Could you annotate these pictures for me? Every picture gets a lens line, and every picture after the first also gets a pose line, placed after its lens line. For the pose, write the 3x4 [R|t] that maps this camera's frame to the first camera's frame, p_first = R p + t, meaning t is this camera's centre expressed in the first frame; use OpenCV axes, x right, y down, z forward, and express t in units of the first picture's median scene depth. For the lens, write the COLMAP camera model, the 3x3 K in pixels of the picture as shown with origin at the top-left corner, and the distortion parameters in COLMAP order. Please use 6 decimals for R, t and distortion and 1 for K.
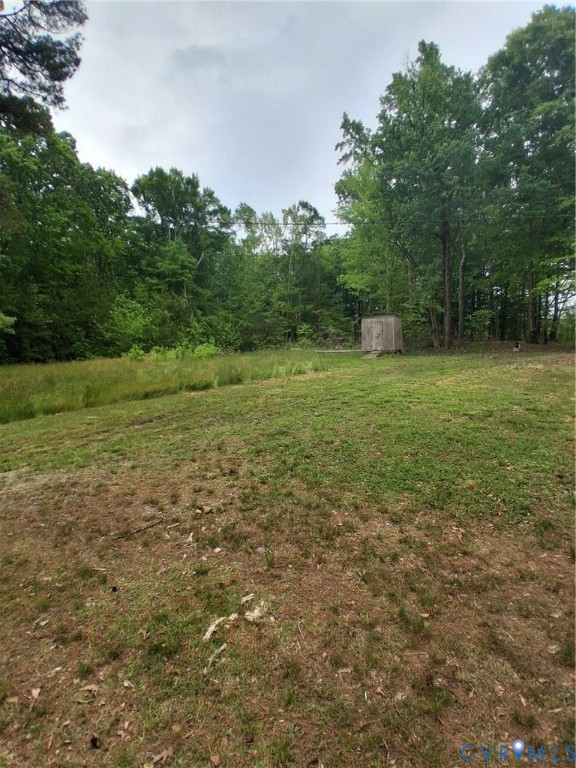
lens RADIAL K [[388.2, 0, 290.3], [0, 388.2, 396.0], [0, 0, 1]] dist [0.000541, -0.037702]
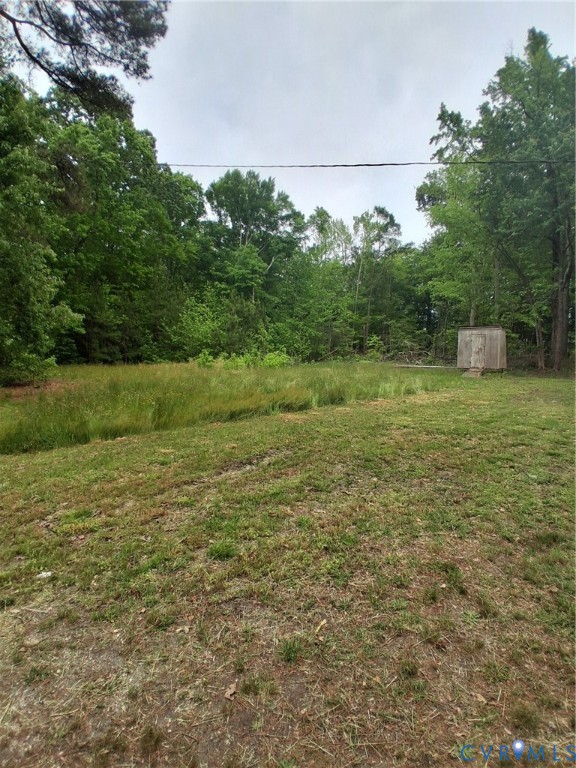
lens RADIAL K [[388.2, 0, 290.3], [0, 388.2, 396.0], [0, 0, 1]] dist [0.000541, -0.037702]
pose [[0.989479, 0.056043, -0.133378, -0.045292], [-0.059761, 0.997923, -0.024032, -0.007870], [0.131754, 0.031750, 0.990774, 0.075331]]
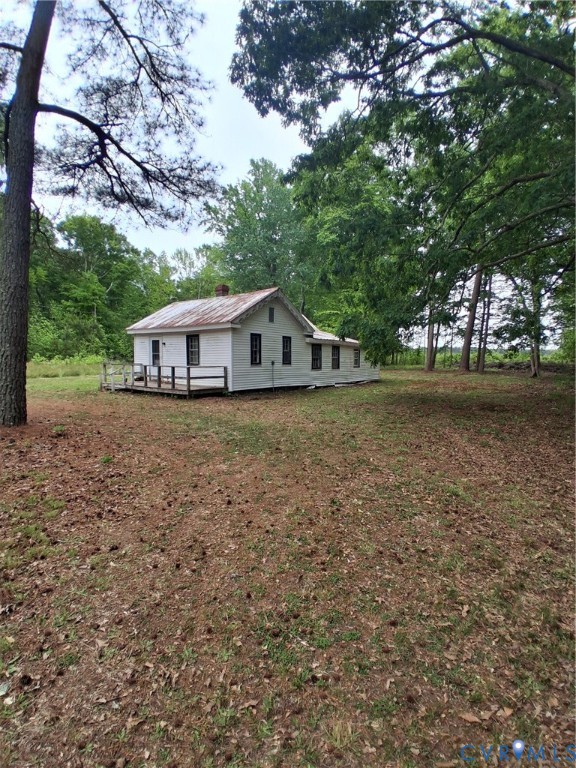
lens RADIAL K [[388.2, 0, 290.3], [0, 388.2, 396.0], [0, 0, 1]] dist [0.000541, -0.037702]
pose [[0.990616, 0.036158, 0.131801, 0.240177], [-0.030502, 0.998535, -0.044687, 0.043080], [-0.133224, 0.040248, 0.990268, -0.377225]]
